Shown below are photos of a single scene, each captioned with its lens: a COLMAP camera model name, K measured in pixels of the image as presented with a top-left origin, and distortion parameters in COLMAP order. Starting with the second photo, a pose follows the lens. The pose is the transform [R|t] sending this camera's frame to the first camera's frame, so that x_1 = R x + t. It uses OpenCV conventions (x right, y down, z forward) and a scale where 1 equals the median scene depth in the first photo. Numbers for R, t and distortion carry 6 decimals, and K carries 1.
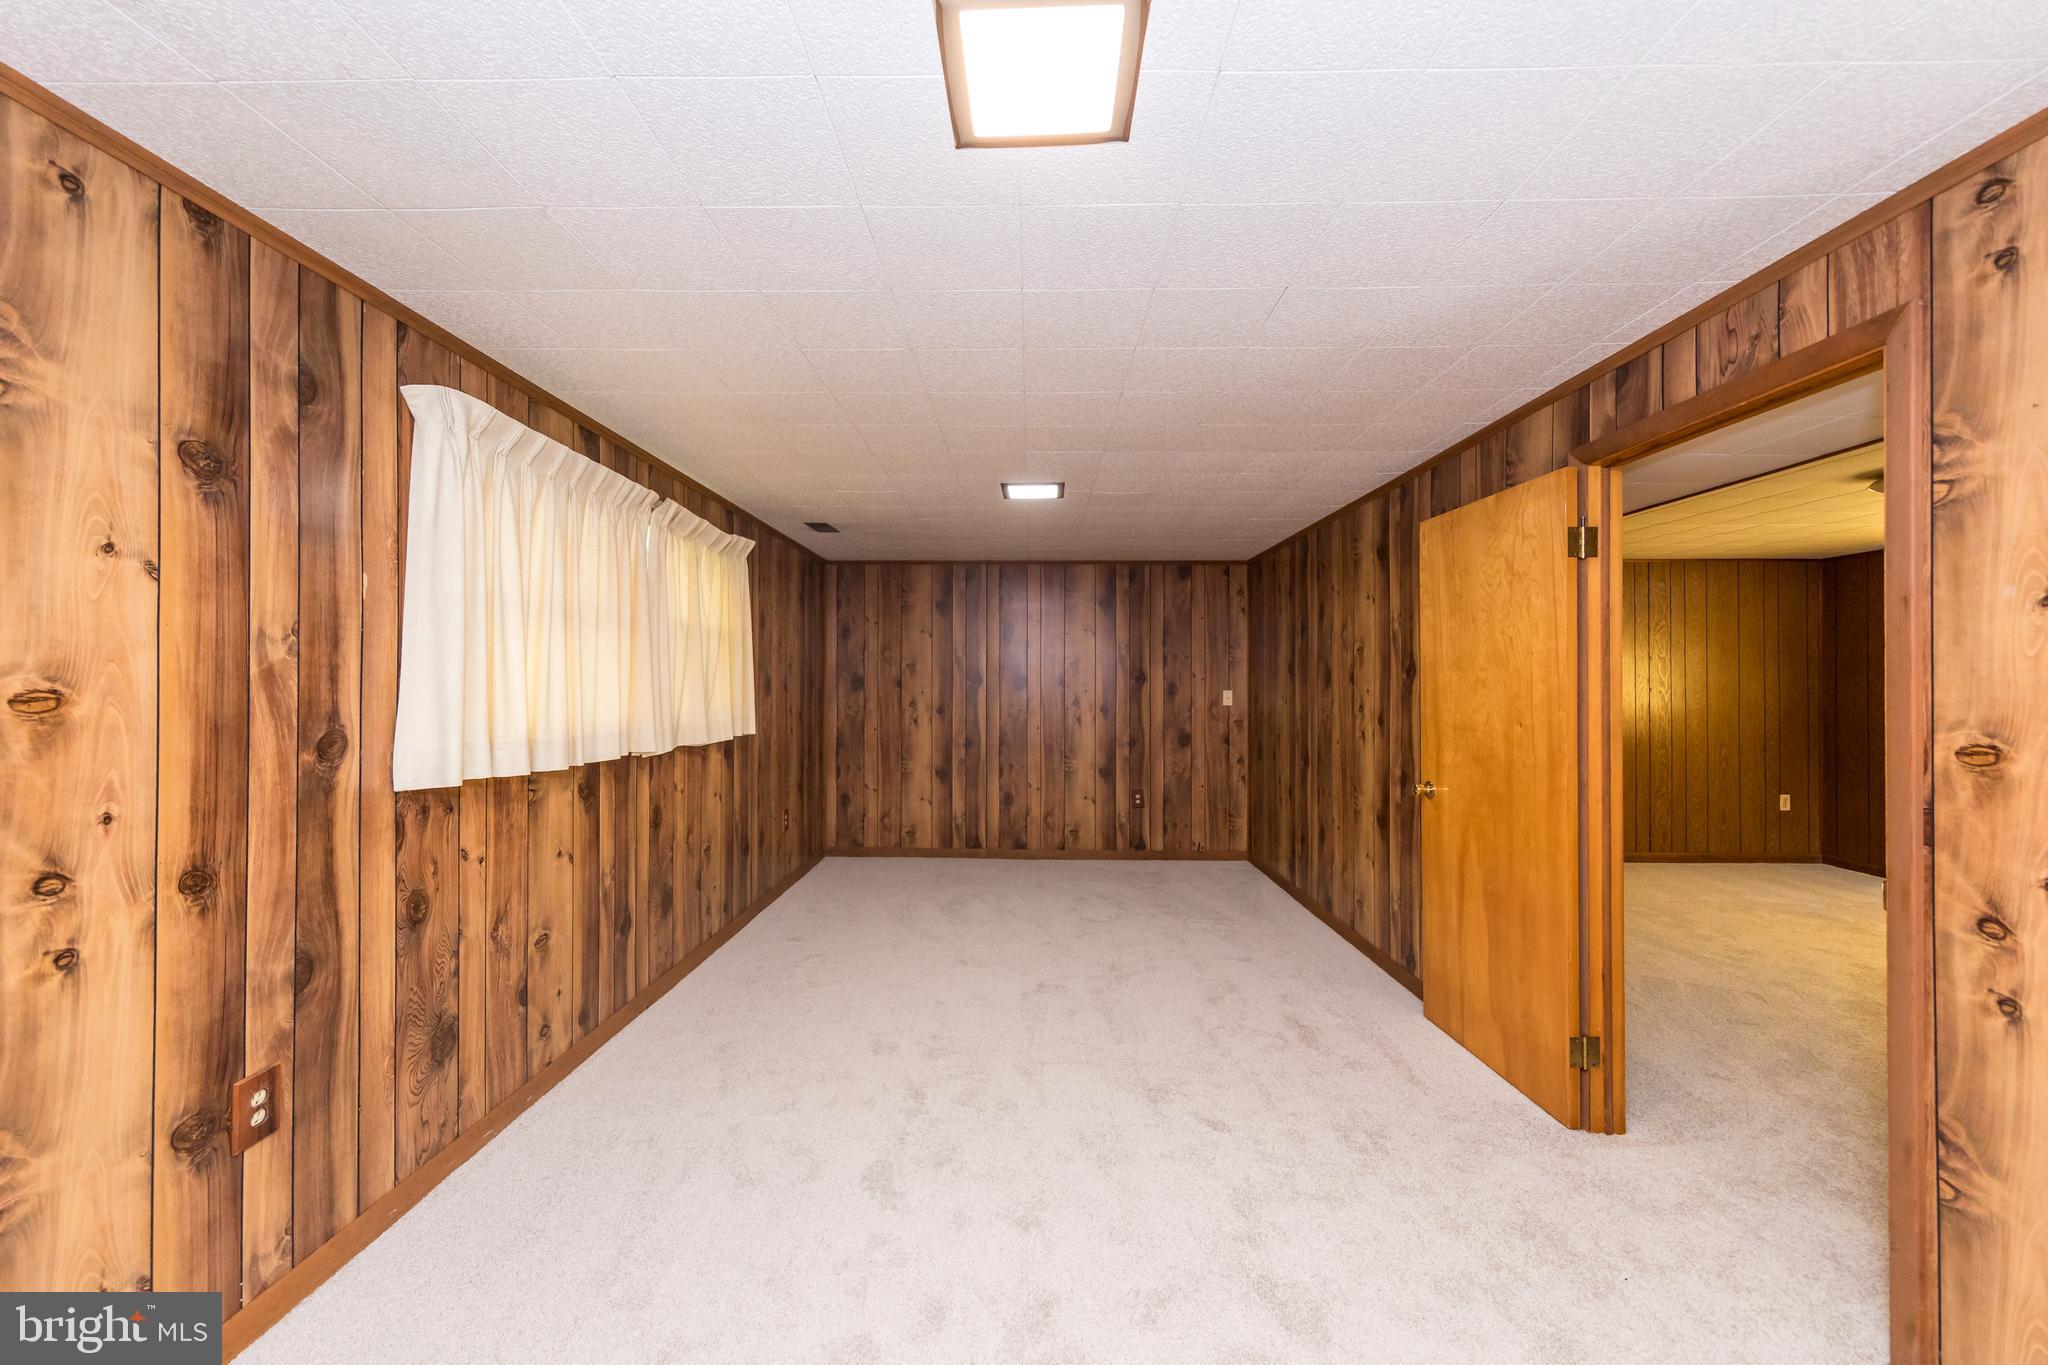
lens RADIAL K [[759.9, 0, 1018.1], [0, 759.9, 681.1], [0, 0, 1]] dist [0.008970, -0.001299]
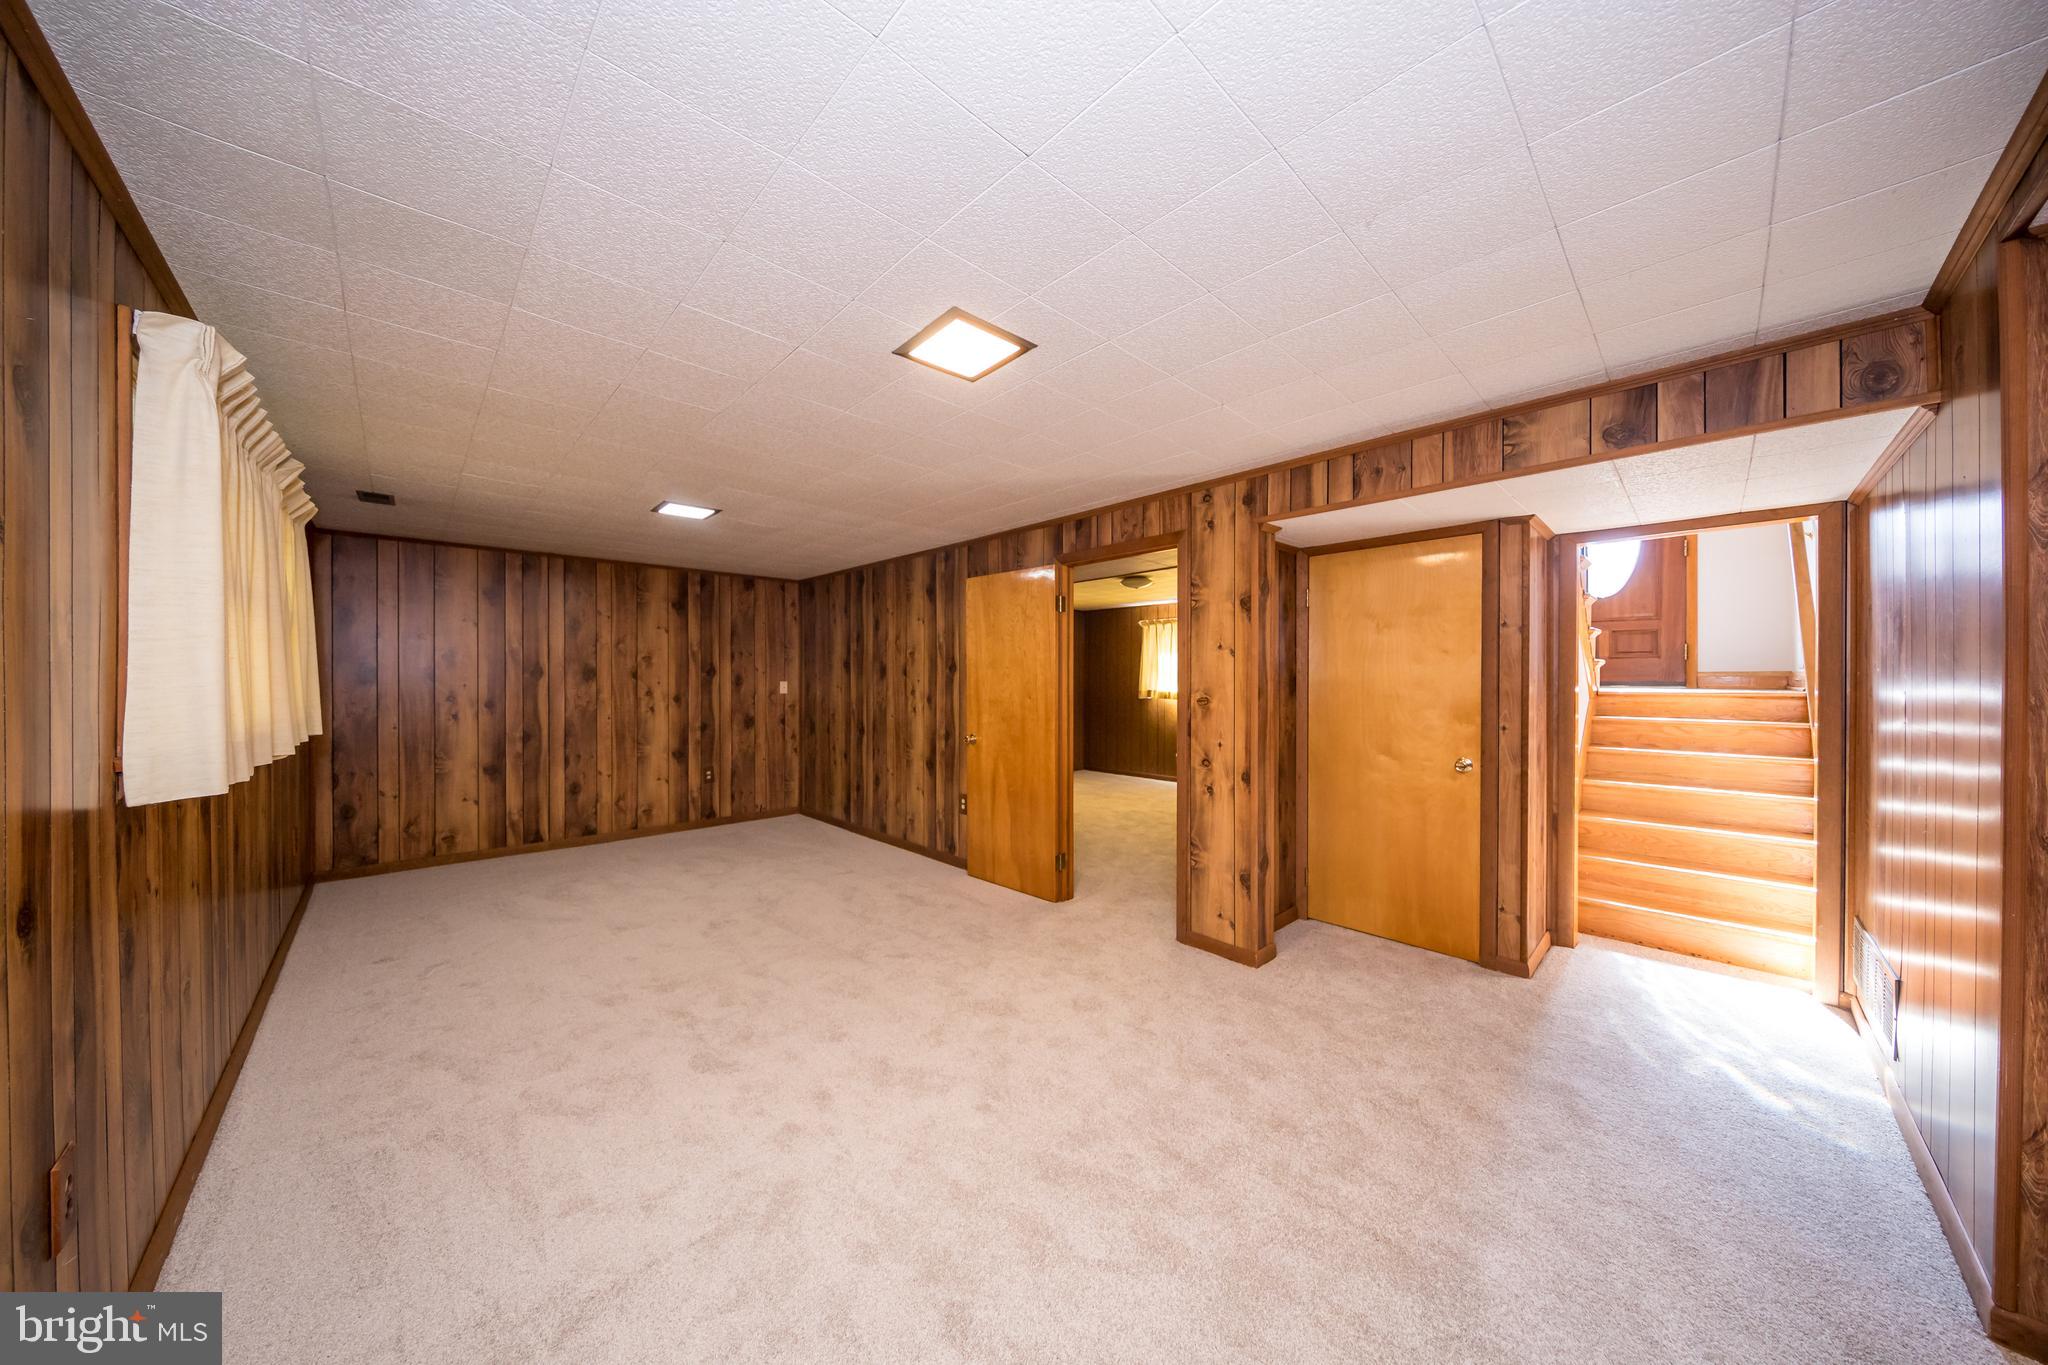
lens RADIAL K [[652.5, 0, 1023.3], [0, 652.5, 683.2], [0, 0, 1]] dist [-0.000190, -0.001039]
pose [[0.710517, -0.007354, 0.703642, -0.446493], [-0.002008, 0.999920, 0.012477, 0.001553], [-0.703677, -0.010278, 0.710445, -0.109994]]
